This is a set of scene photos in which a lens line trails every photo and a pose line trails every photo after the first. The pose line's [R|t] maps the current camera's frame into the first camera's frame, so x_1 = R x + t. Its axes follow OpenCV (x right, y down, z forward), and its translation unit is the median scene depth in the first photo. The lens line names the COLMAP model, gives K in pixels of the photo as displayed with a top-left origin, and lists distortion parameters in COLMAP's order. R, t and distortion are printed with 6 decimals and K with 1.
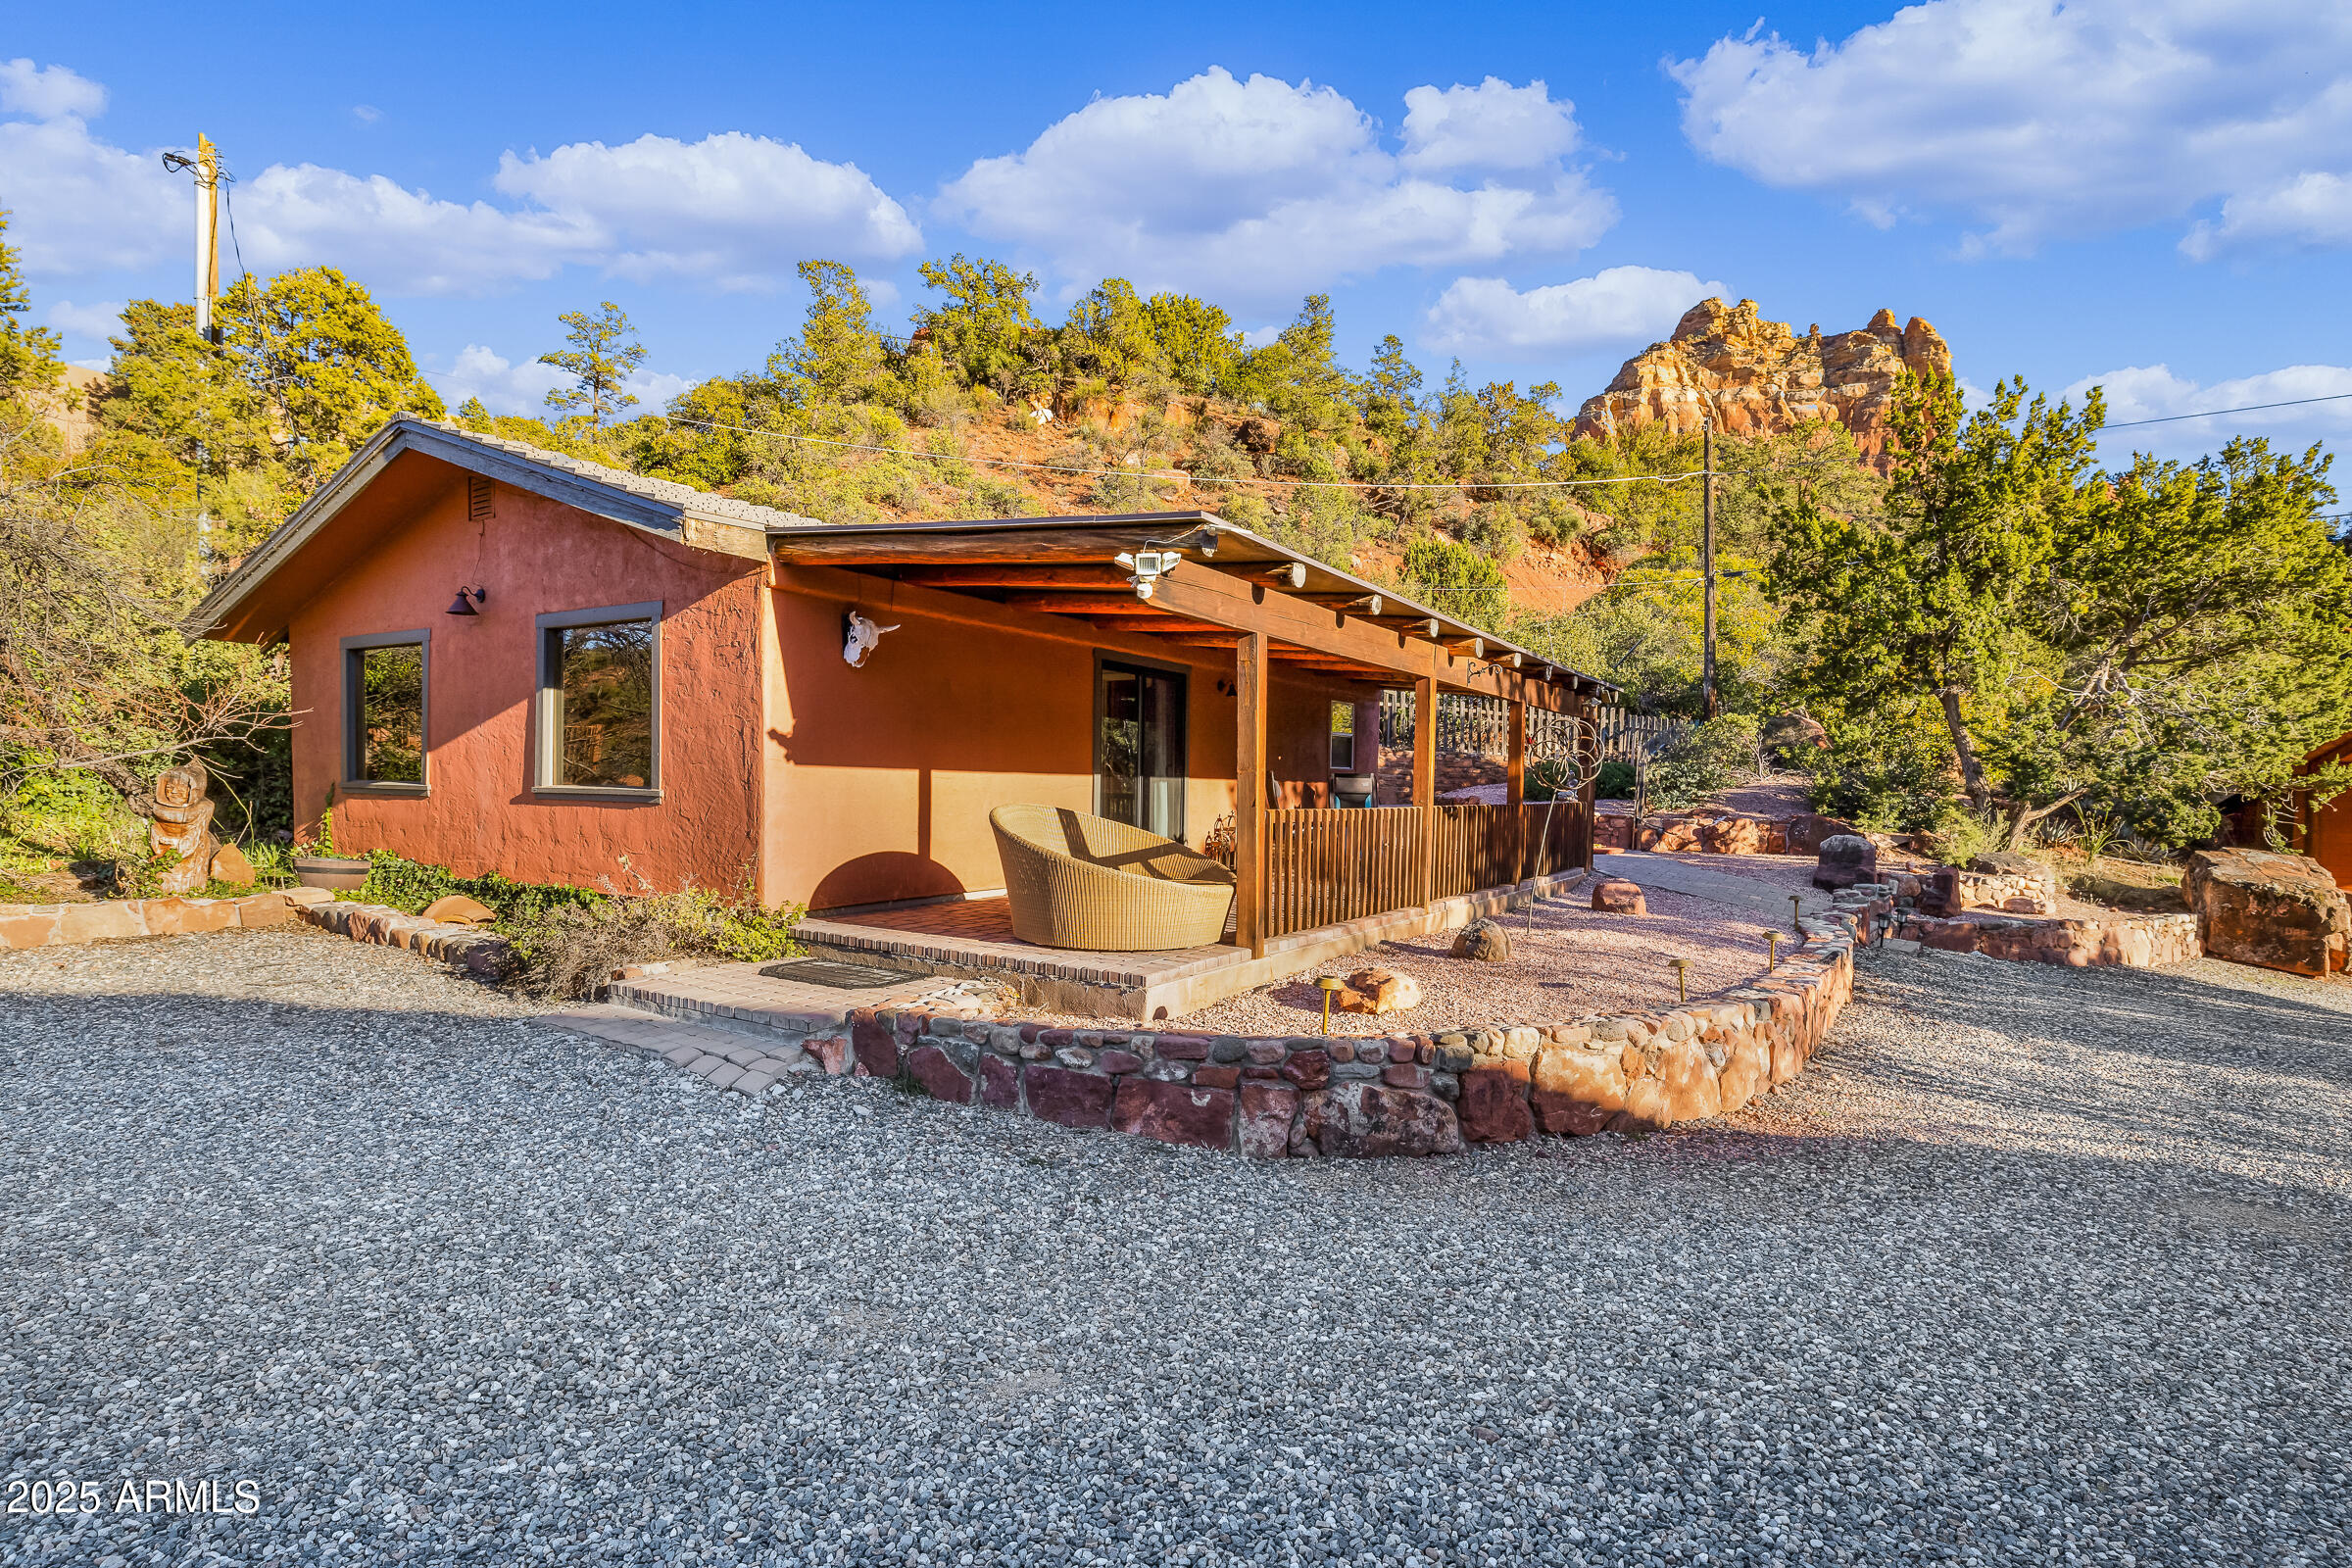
lens RADIAL K [[1187.9, 0, 1174.0], [0, 1187.9, 772.9], [0, 0, 1]] dist [-0.001000, -0.000234]
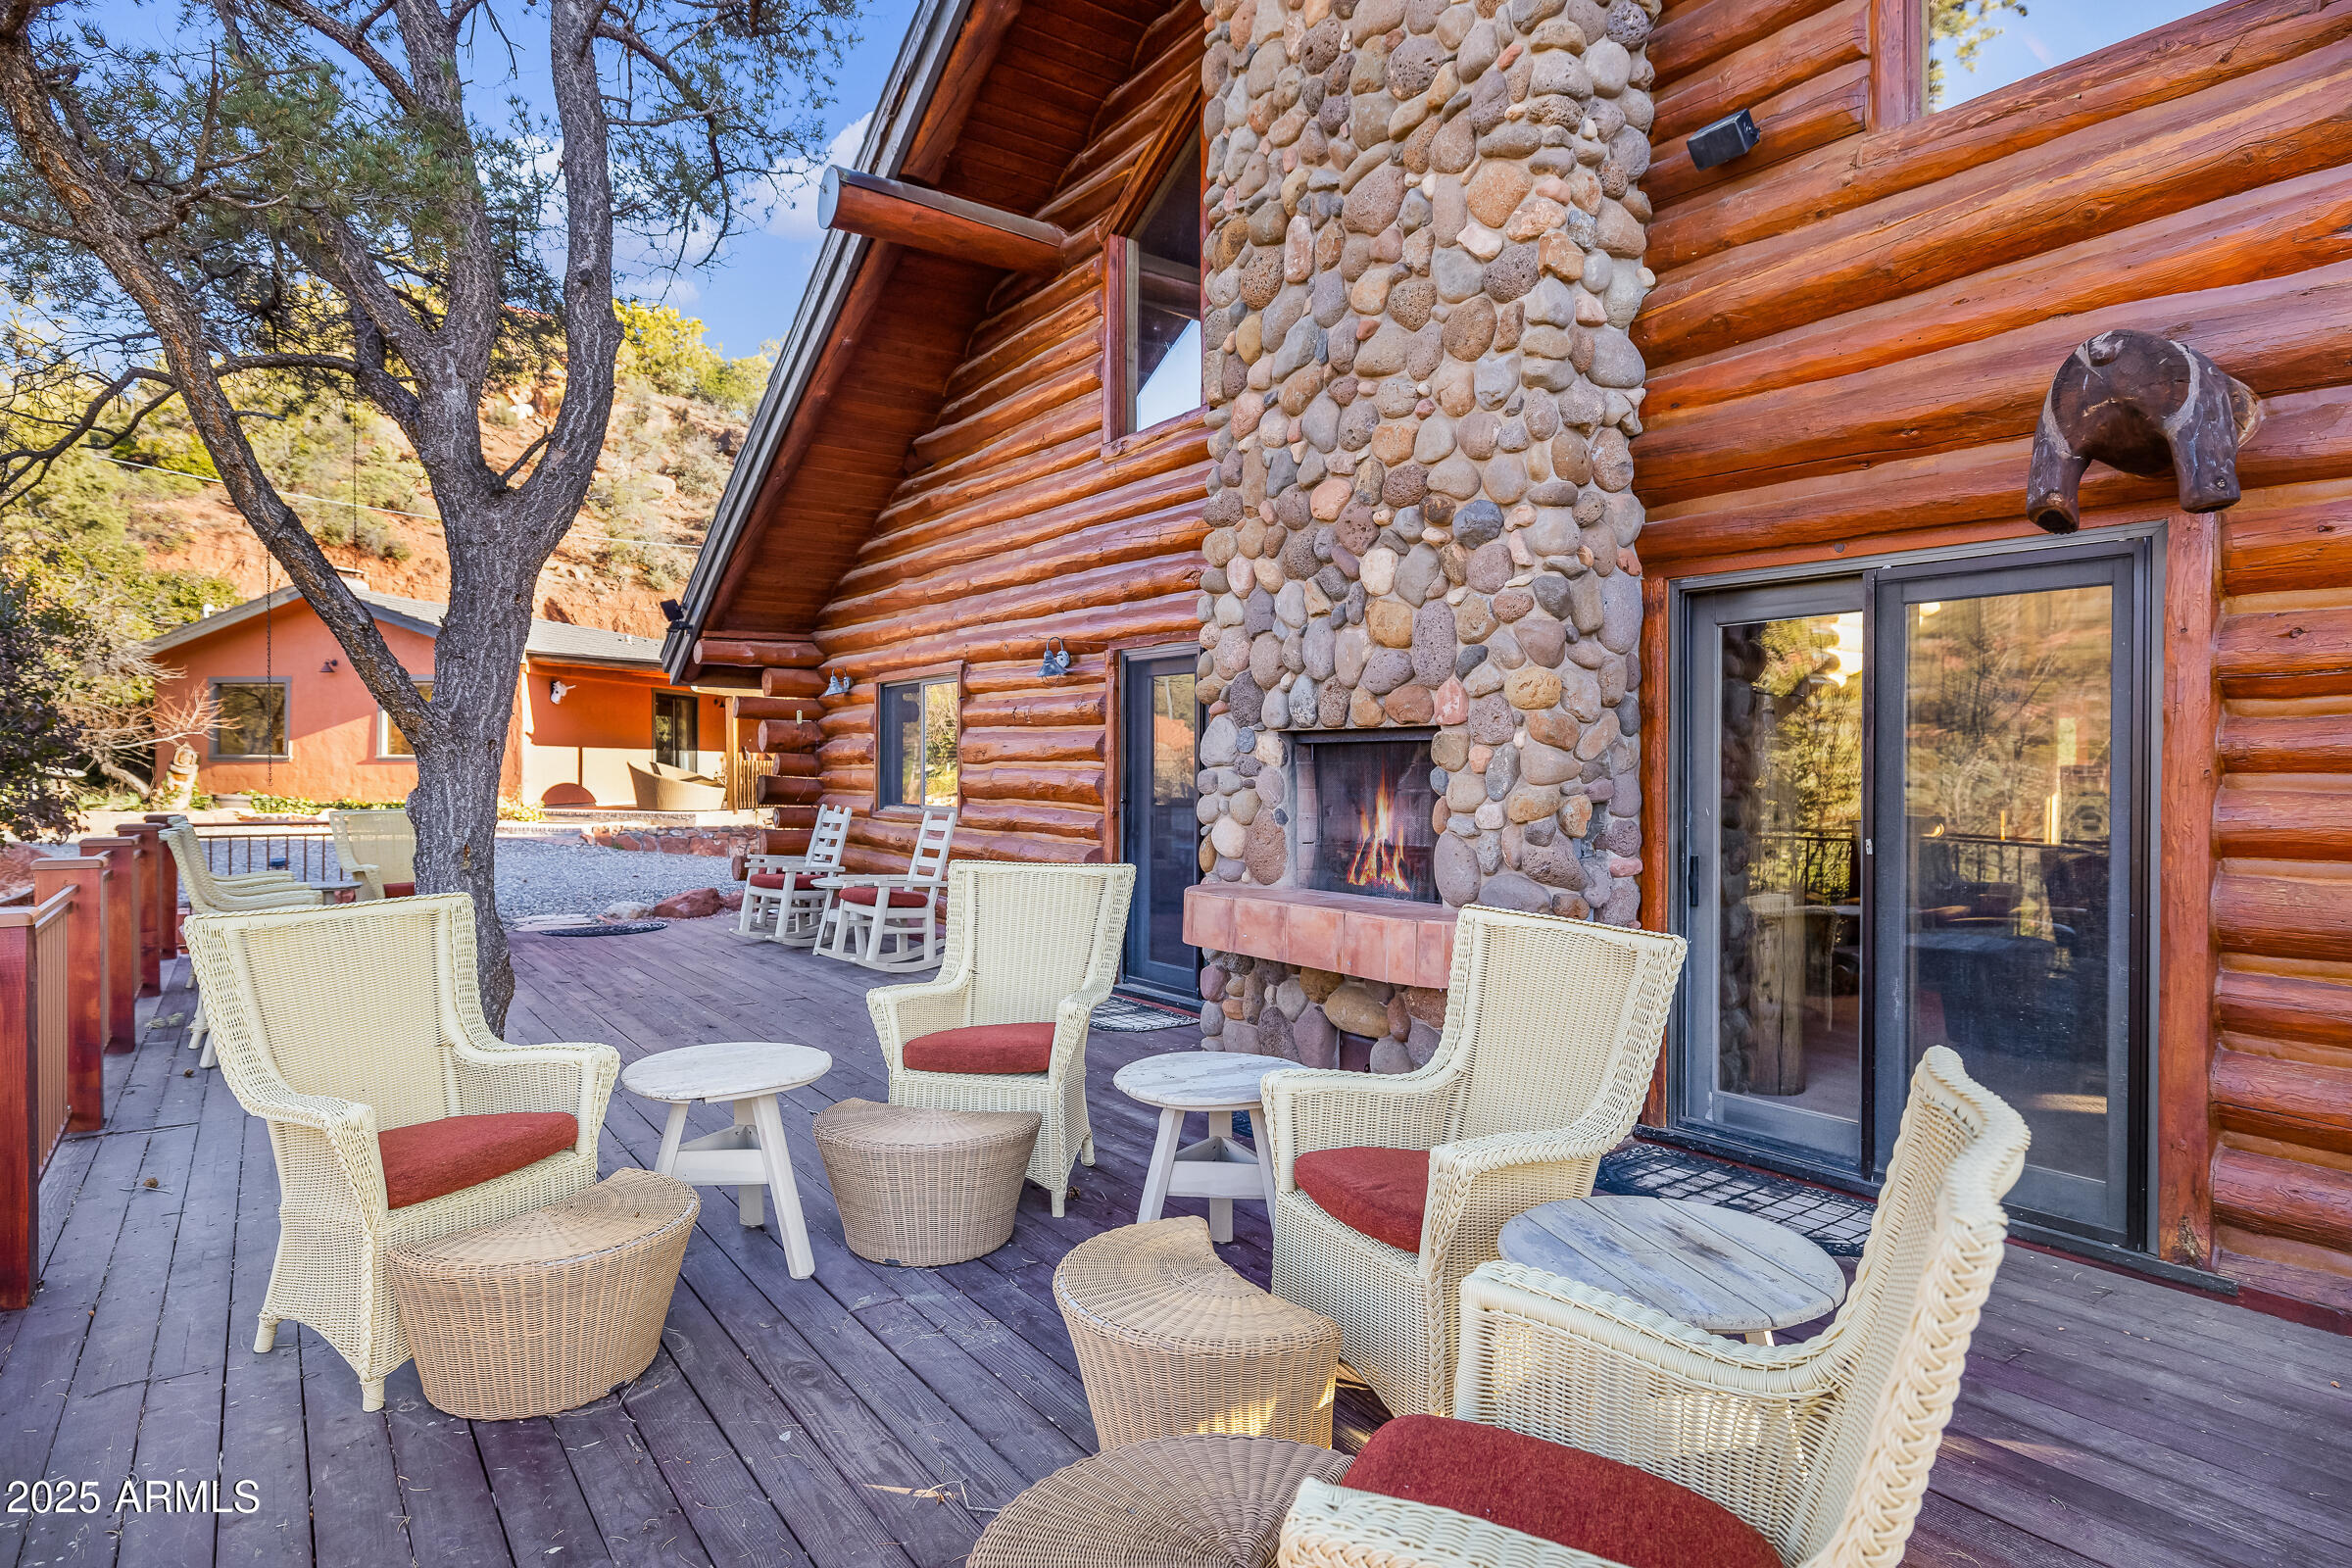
lens RADIAL K [[1278.0, 0, 1176.0], [0, 1278.0, 784.0], [0, 0, 1]] dist [-0.004128, 0.000417]
pose [[0.923453, -0.017274, 0.383322, -0.022716], [0.006755, 0.999563, 0.028770, 0.001535], [-0.383651, -0.023979, 0.923167, -0.400097]]
